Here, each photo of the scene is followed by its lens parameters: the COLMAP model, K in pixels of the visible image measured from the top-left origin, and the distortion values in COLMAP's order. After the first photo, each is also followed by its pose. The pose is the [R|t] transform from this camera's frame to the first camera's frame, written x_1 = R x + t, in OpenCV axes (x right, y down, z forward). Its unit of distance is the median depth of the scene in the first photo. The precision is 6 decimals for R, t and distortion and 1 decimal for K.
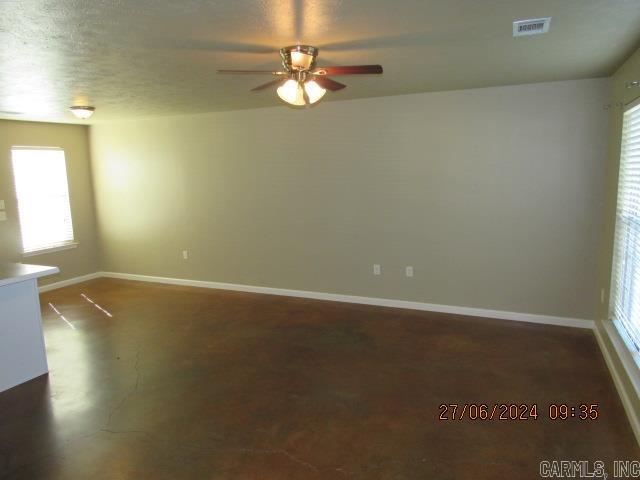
lens RADIAL K [[462.4, 0, 320.0], [0, 462.4, 240.0], [0, 0, 1]] dist [-0.027189, 0.004476]
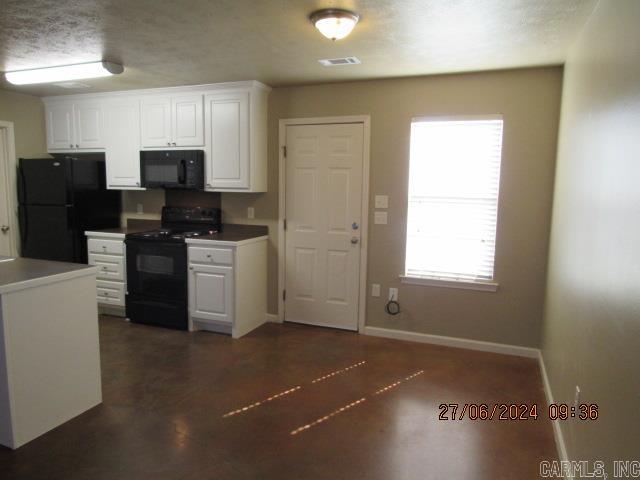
lens RADIAL K [[462.4, 0, 320.0], [0, 462.4, 240.0], [0, 0, 1]] dist [-0.027189, 0.004476]
pose [[0.038529, 0.159030, -0.986522, 0.014819], [-0.167903, 0.974249, 0.150494, -0.108313], [0.985050, 0.159841, 0.064238, 0.846237]]
